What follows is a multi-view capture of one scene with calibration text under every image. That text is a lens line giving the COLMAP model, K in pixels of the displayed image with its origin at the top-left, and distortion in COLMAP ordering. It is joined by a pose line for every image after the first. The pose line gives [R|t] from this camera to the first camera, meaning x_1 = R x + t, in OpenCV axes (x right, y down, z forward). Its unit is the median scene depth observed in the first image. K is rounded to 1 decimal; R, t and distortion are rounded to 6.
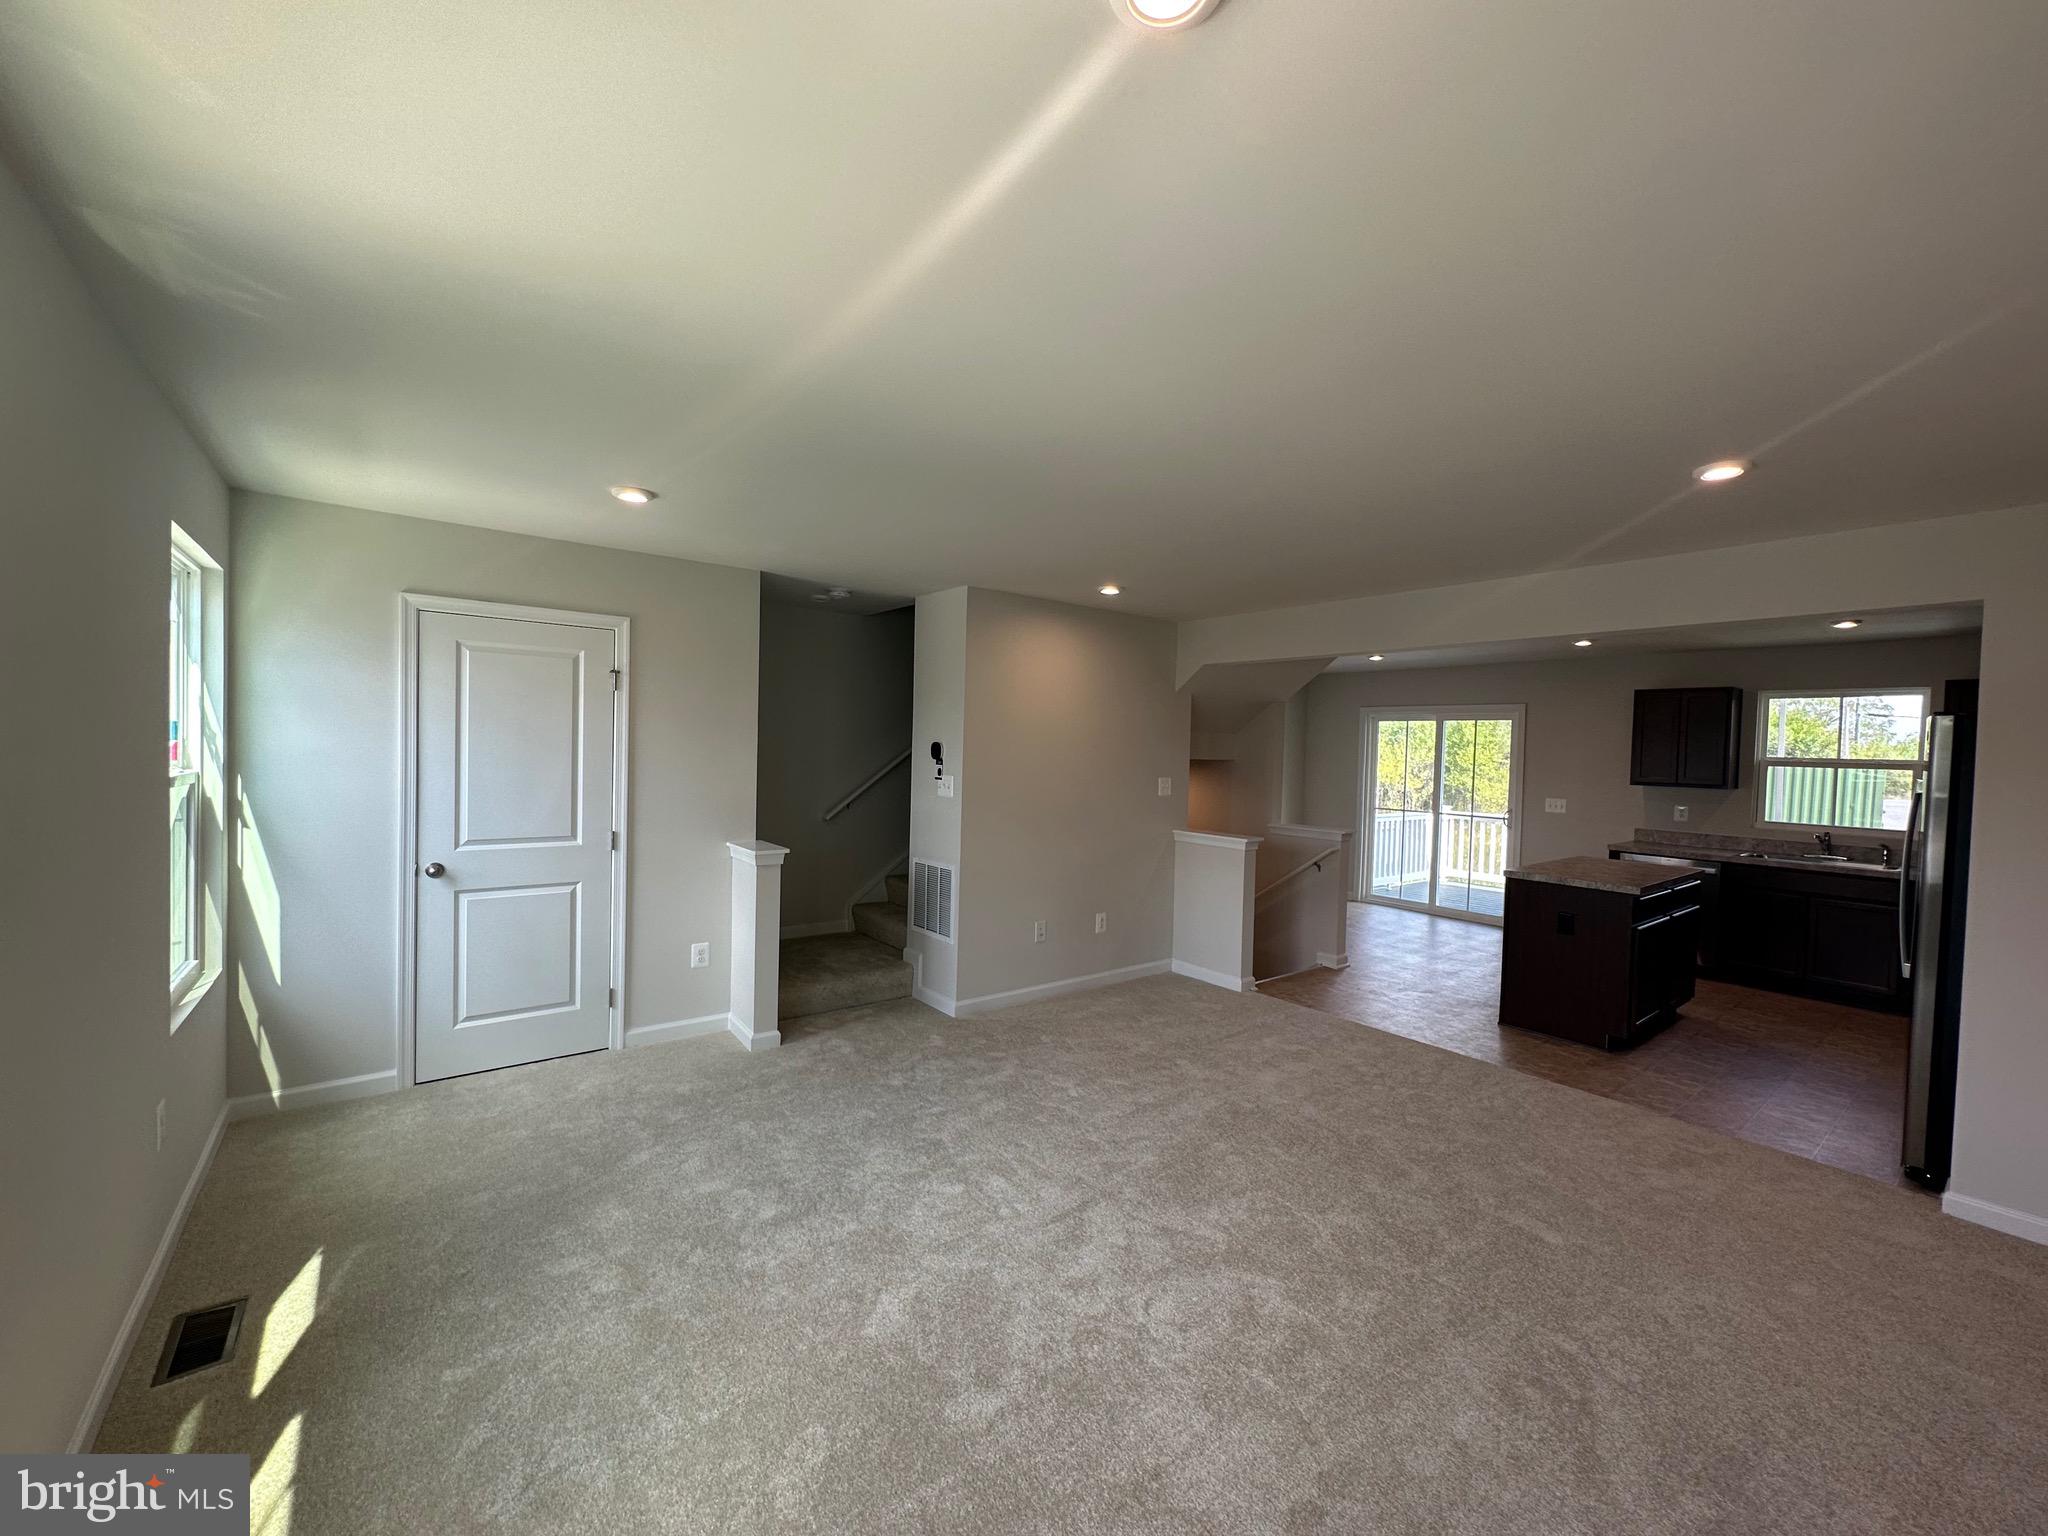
lens RADIAL K [[816.2, 0, 1024.3], [0, 816.2, 766.6], [0, 0, 1]] dist [-0.002538, 0.000640]
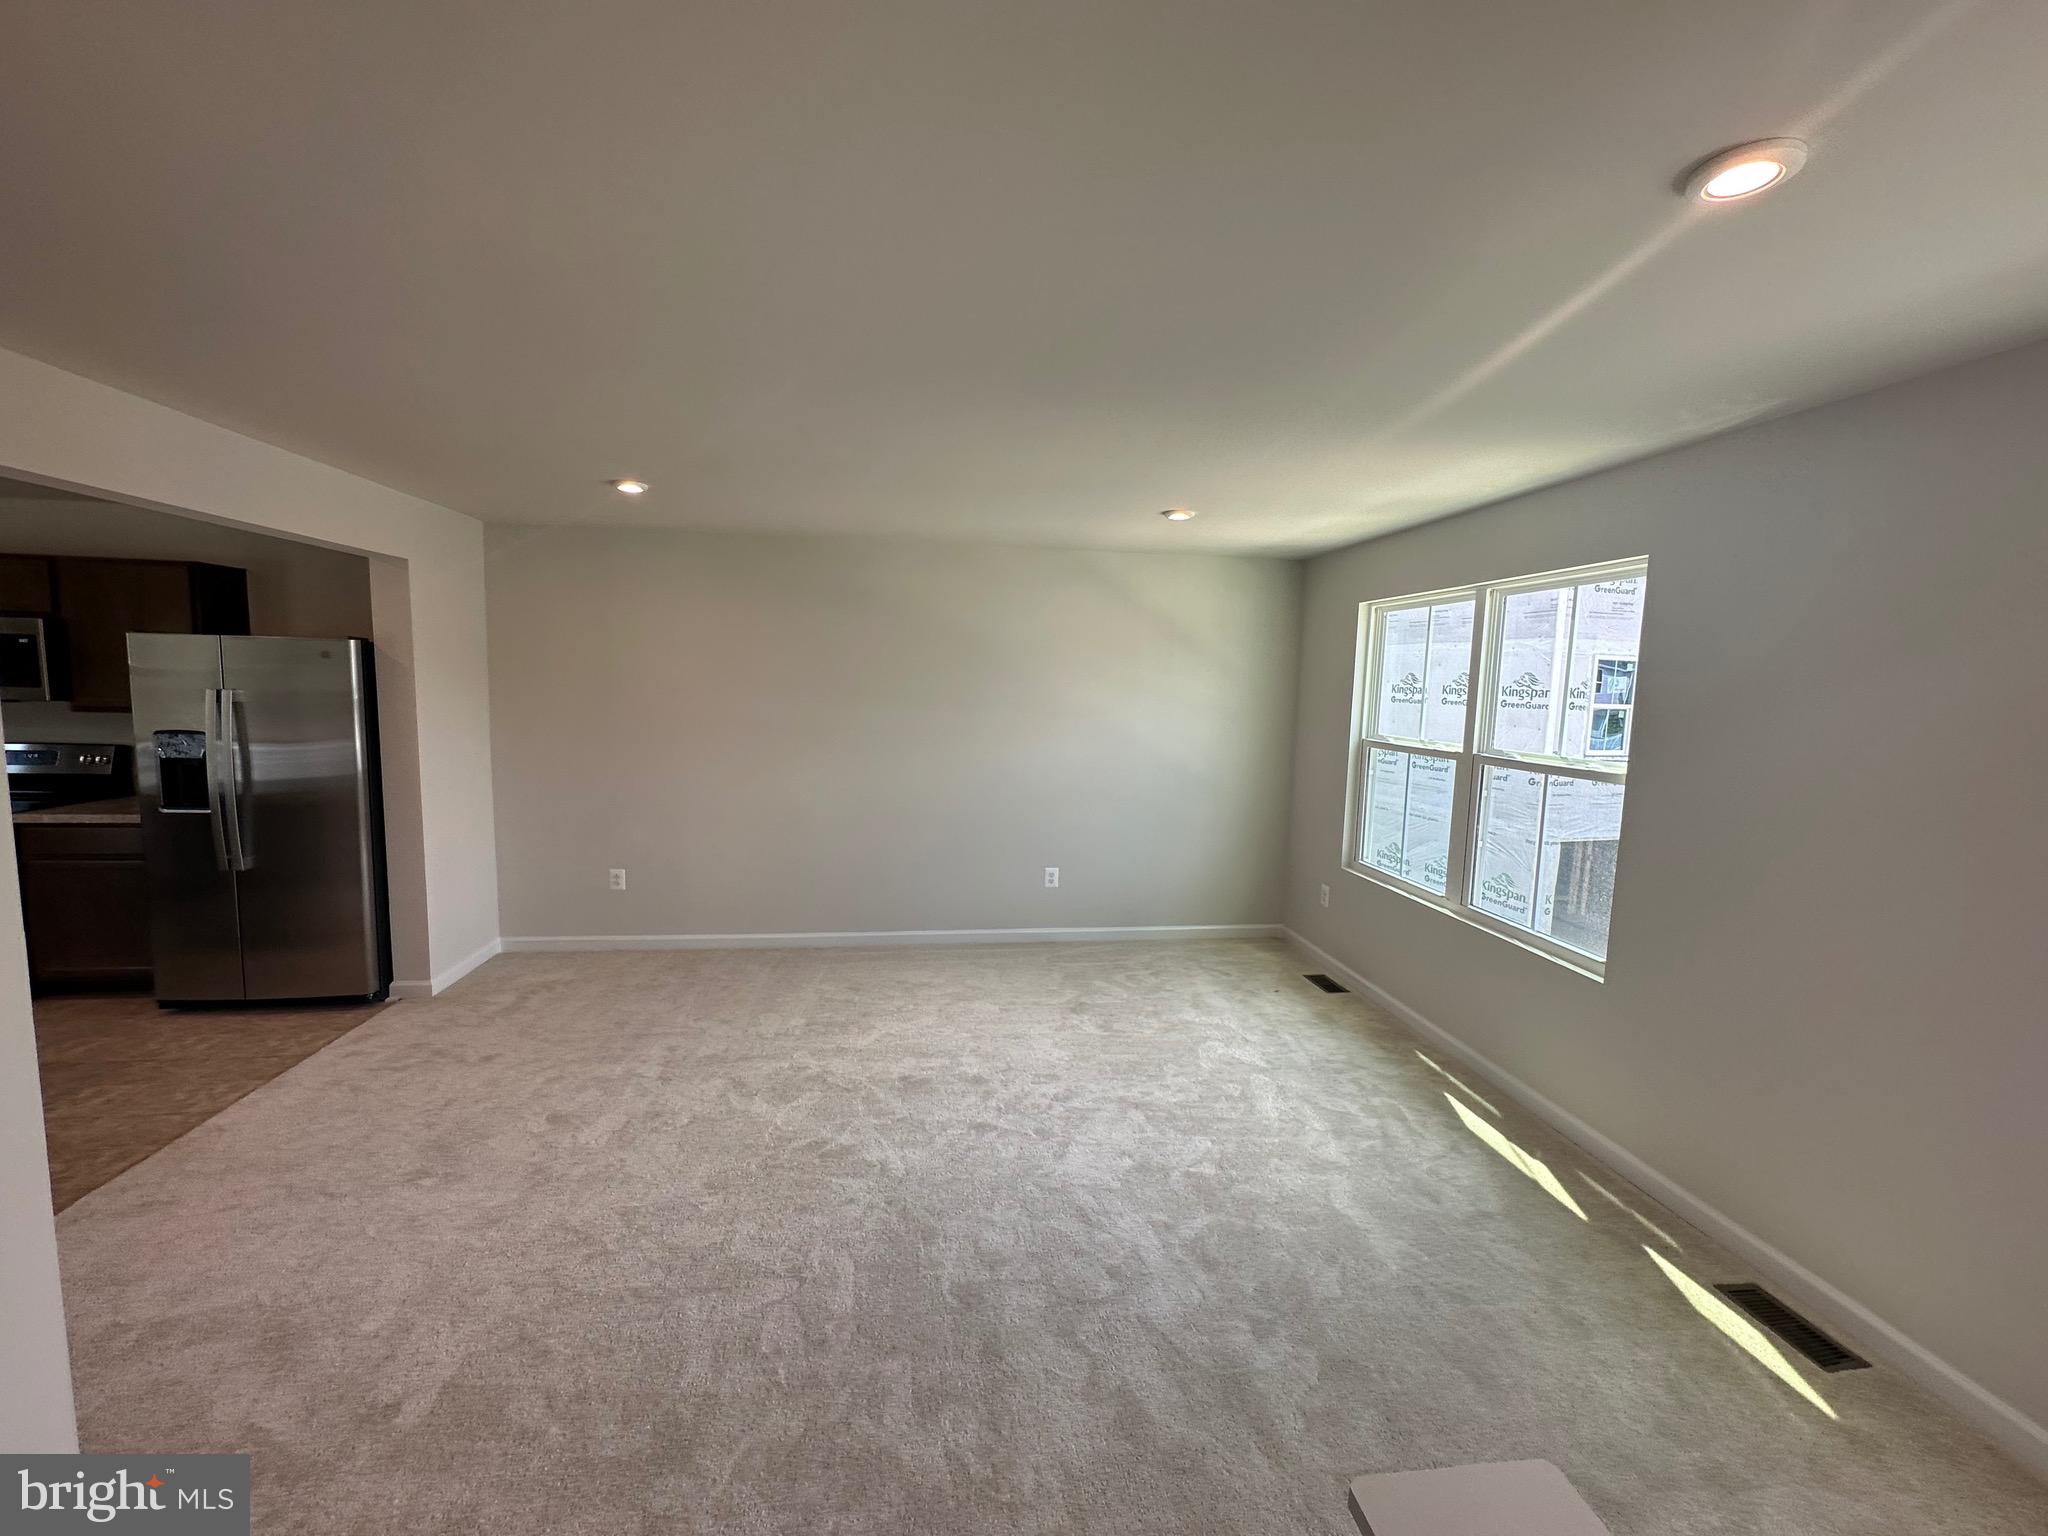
lens RADIAL K [[816.2, 0, 1023.7], [0, 816.2, 768.4], [0, 0, 1]] dist [-0.002538, 0.000640]
pose [[-0.863182, -0.104115, 0.494041, -0.356003], [-0.039231, 0.989380, 0.139960, -0.072971], [-0.503367, 0.101429, -0.858099, 1.383042]]
